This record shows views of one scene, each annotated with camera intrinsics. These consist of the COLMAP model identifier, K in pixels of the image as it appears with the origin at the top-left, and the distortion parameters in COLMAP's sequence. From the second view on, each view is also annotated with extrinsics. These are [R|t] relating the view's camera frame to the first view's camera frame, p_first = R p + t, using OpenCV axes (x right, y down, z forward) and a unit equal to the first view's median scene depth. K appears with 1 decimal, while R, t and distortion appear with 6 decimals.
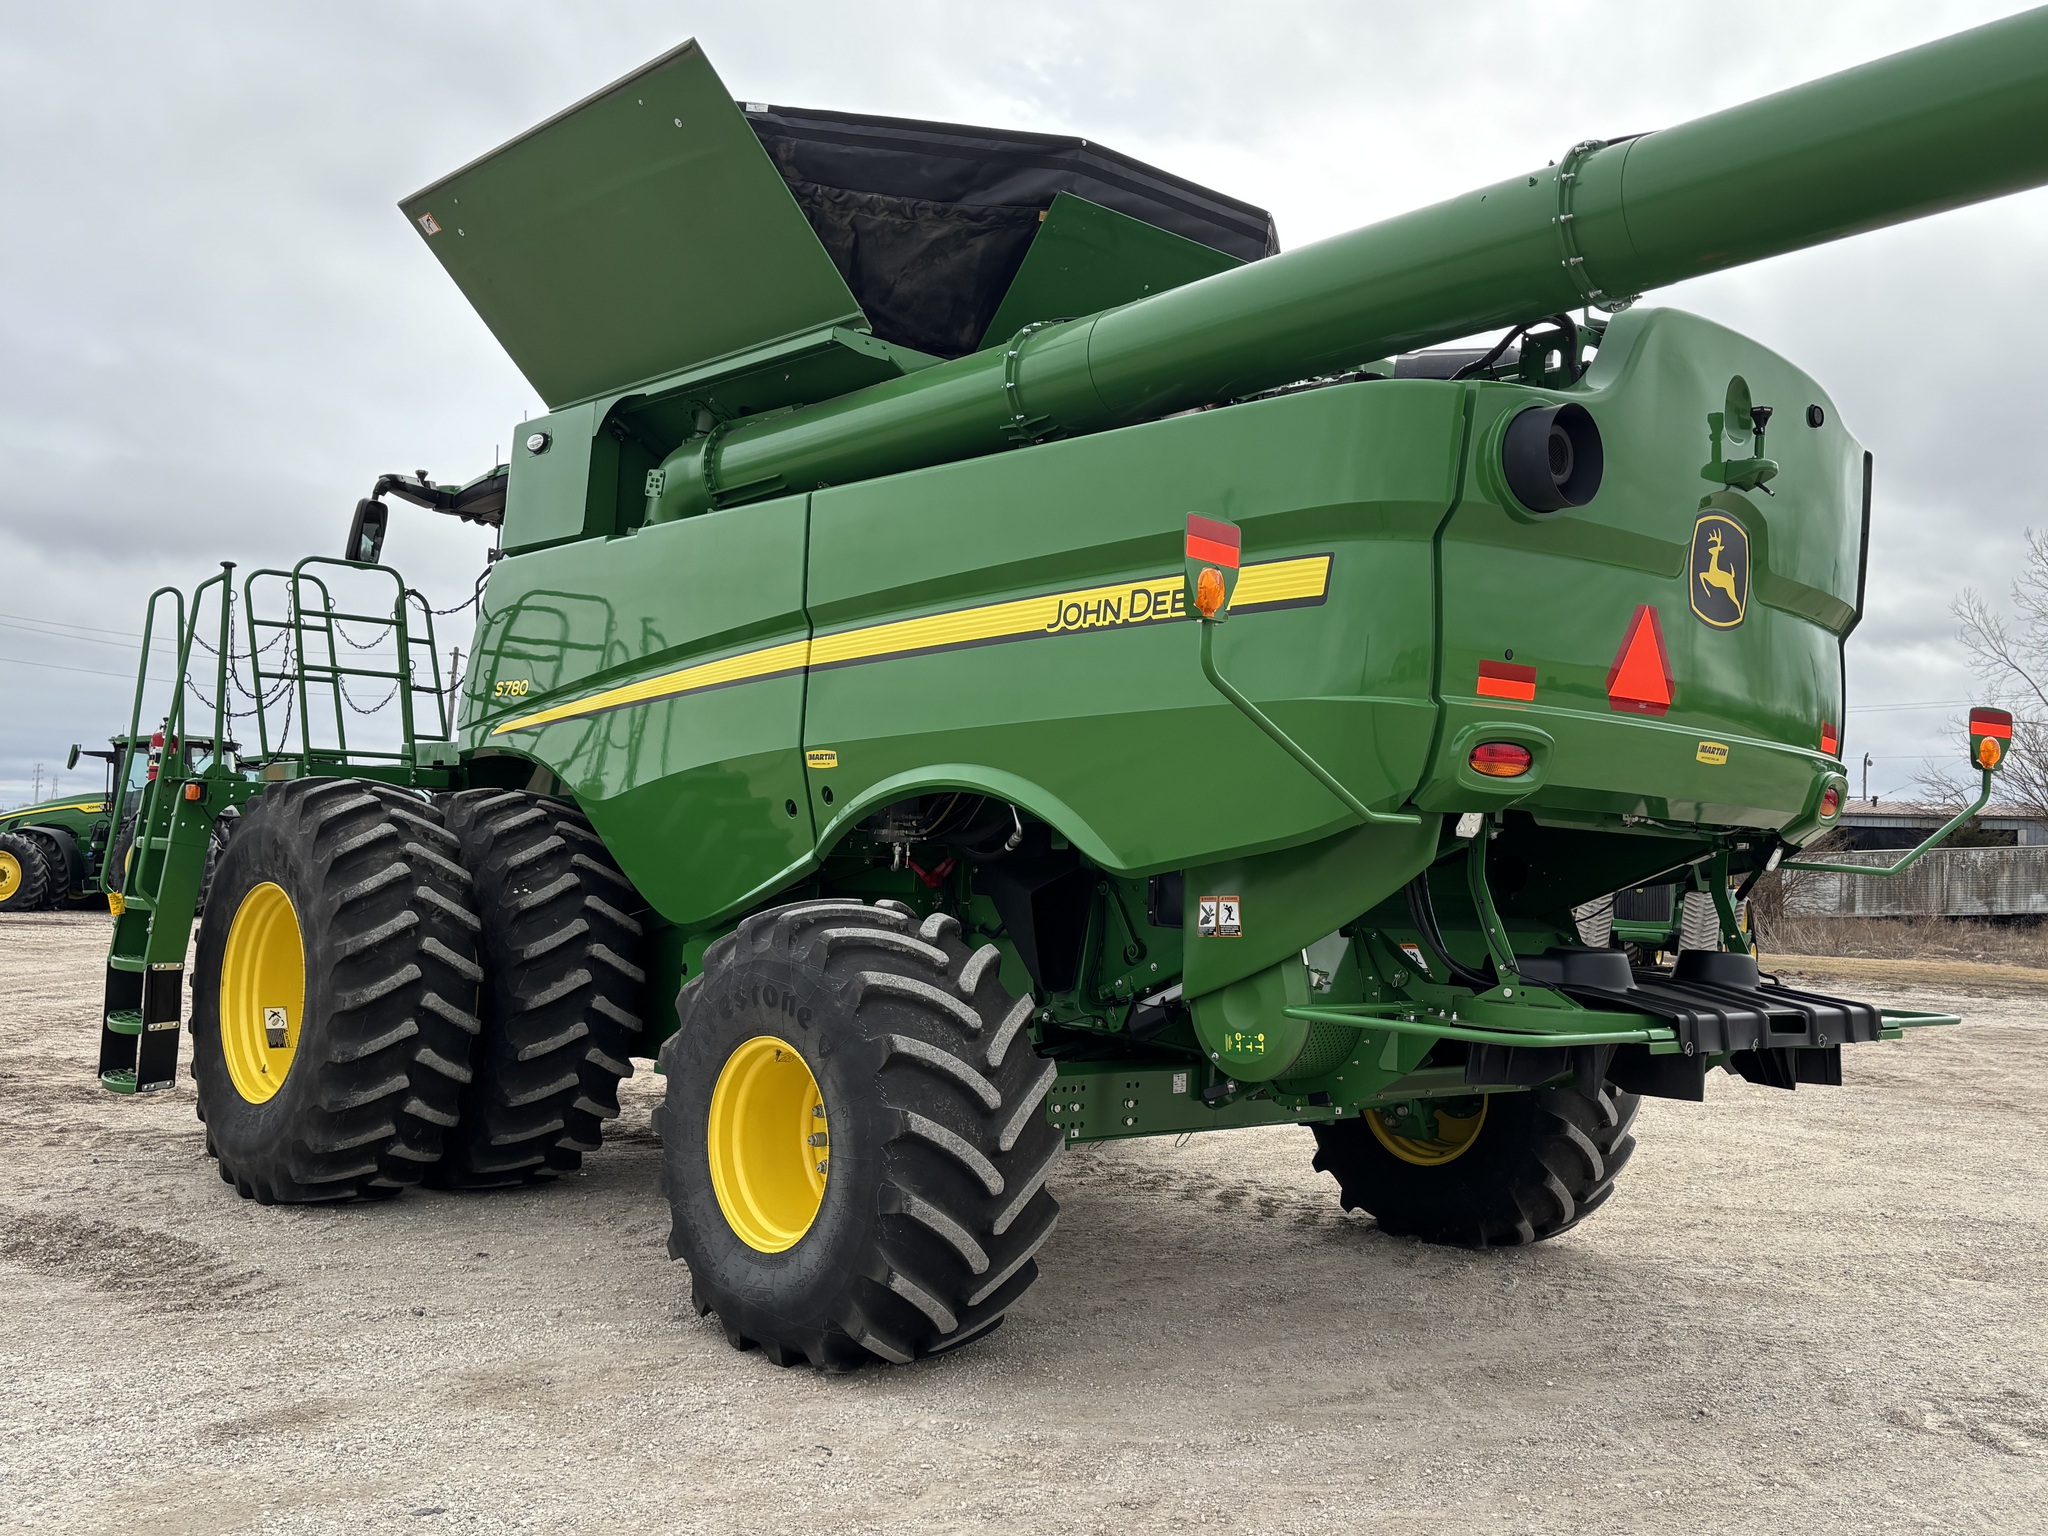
lens RADIAL K [[1902.0, 0, 1018.3], [0, 1902.0, 804.4], [0, 0, 1]] dist [-0.002813, -0.003600]
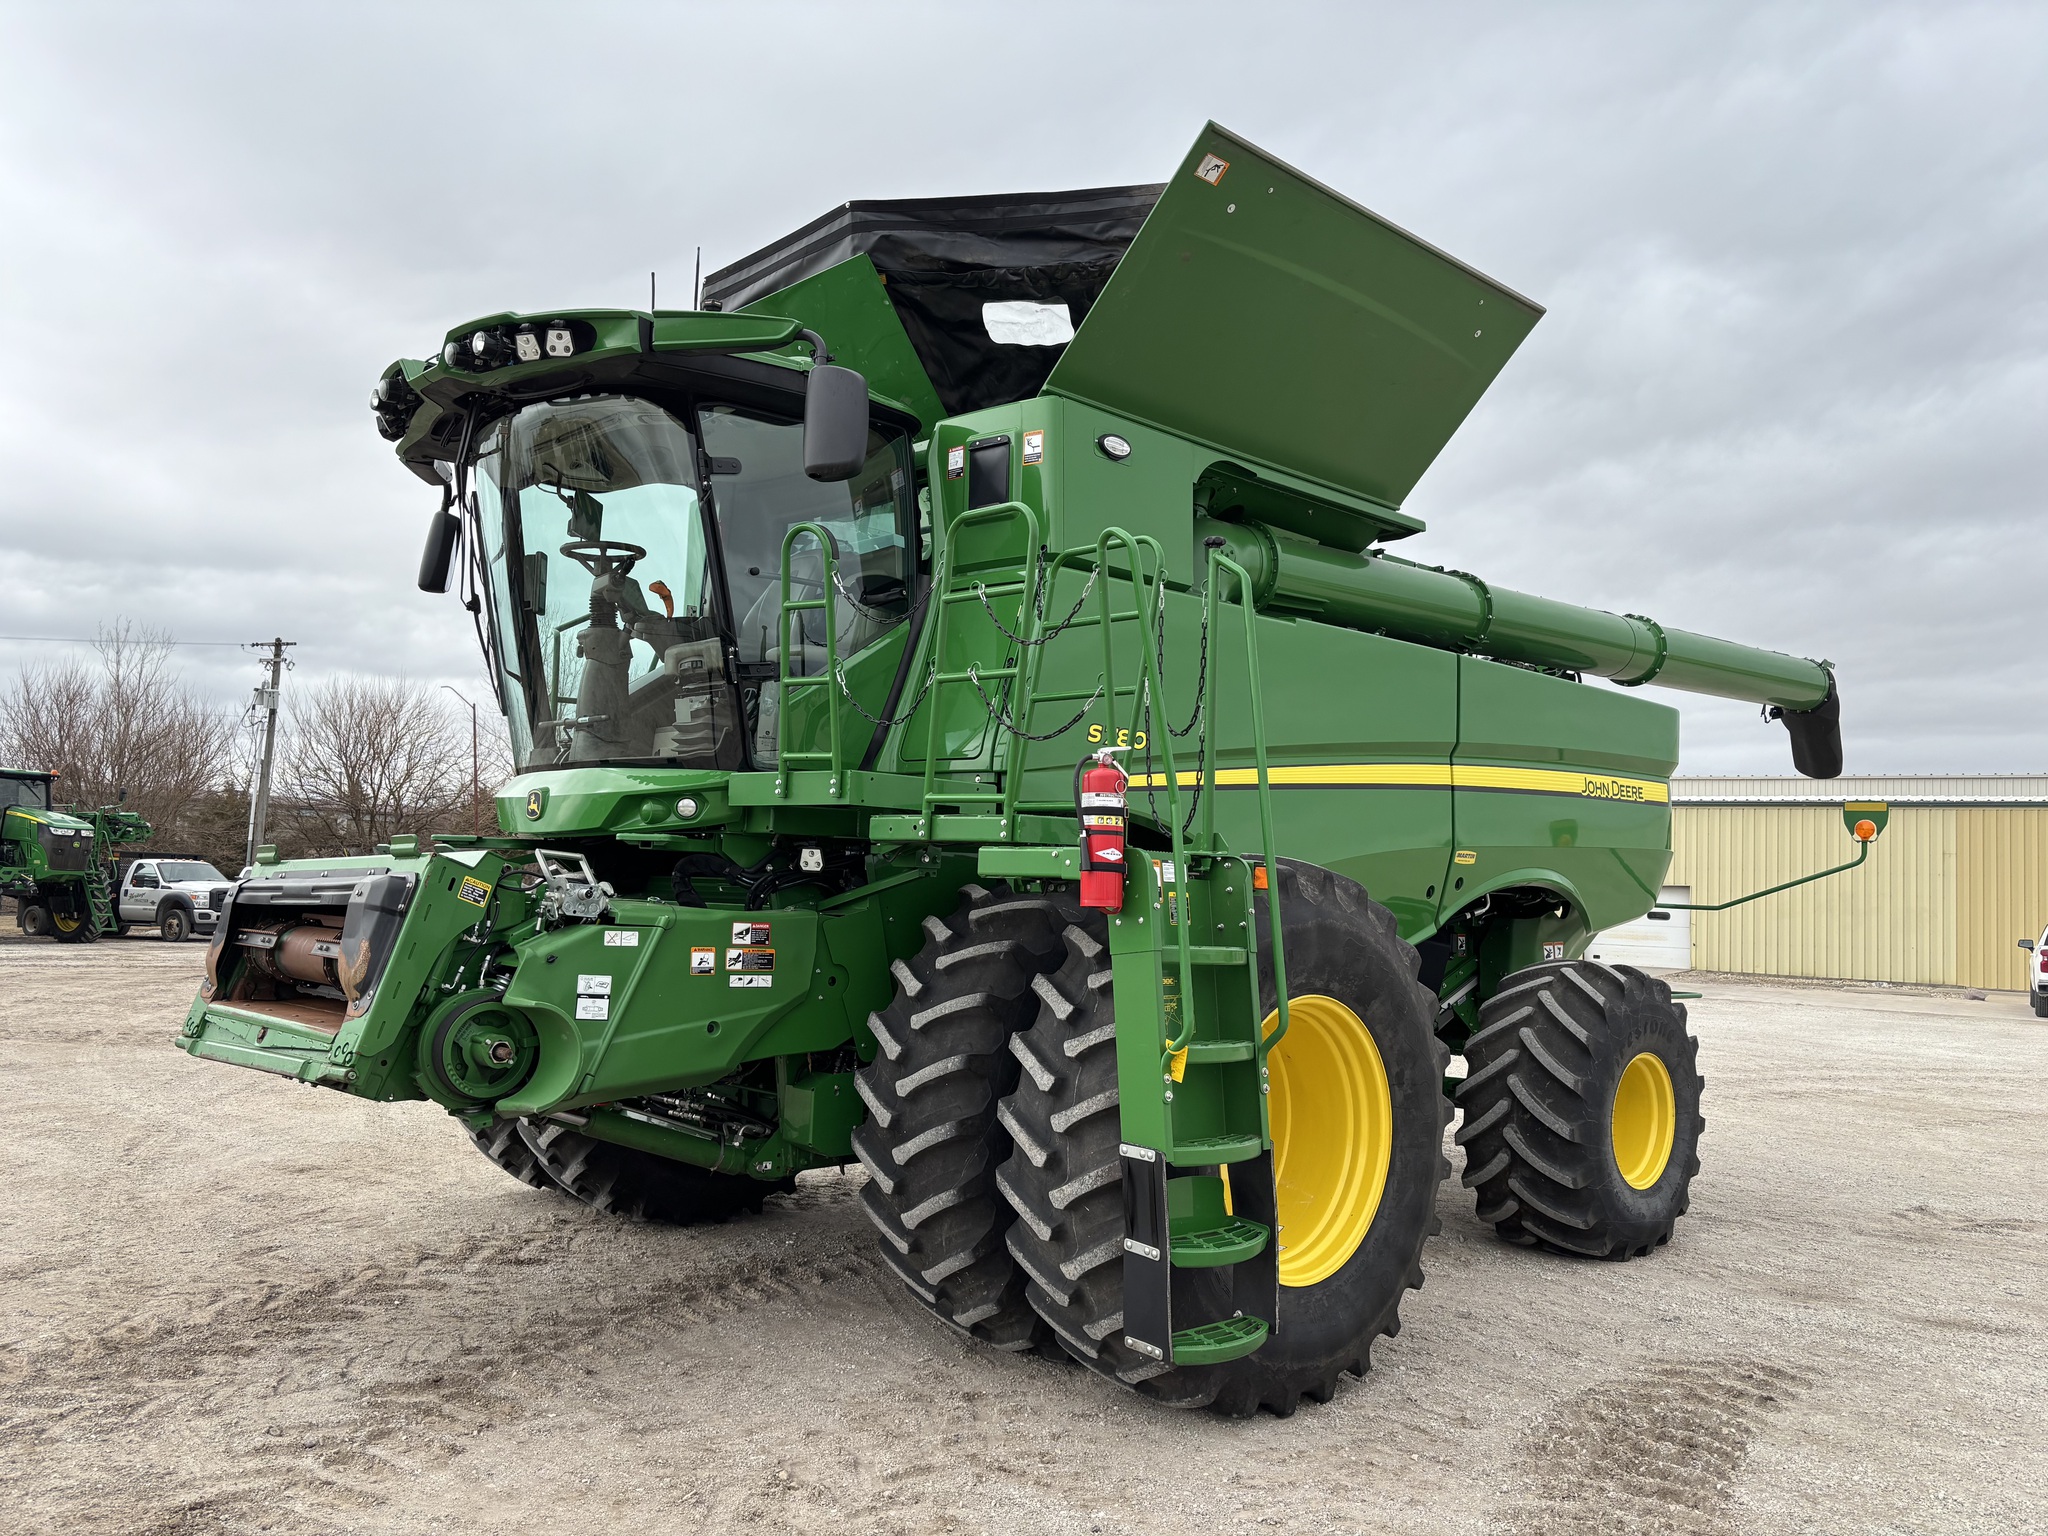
lens RADIAL K [[1493.9, 0, 1024.0], [0, 1493.9, 768.0], [0, 0, 1]] dist [0.059754, -0.107821]
pose [[-0.018181, 0.052029, 0.998480, -1.154410], [-0.054825, 0.997091, -0.052955, -0.013302], [-0.998330, -0.055704, -0.015276, 1.323158]]
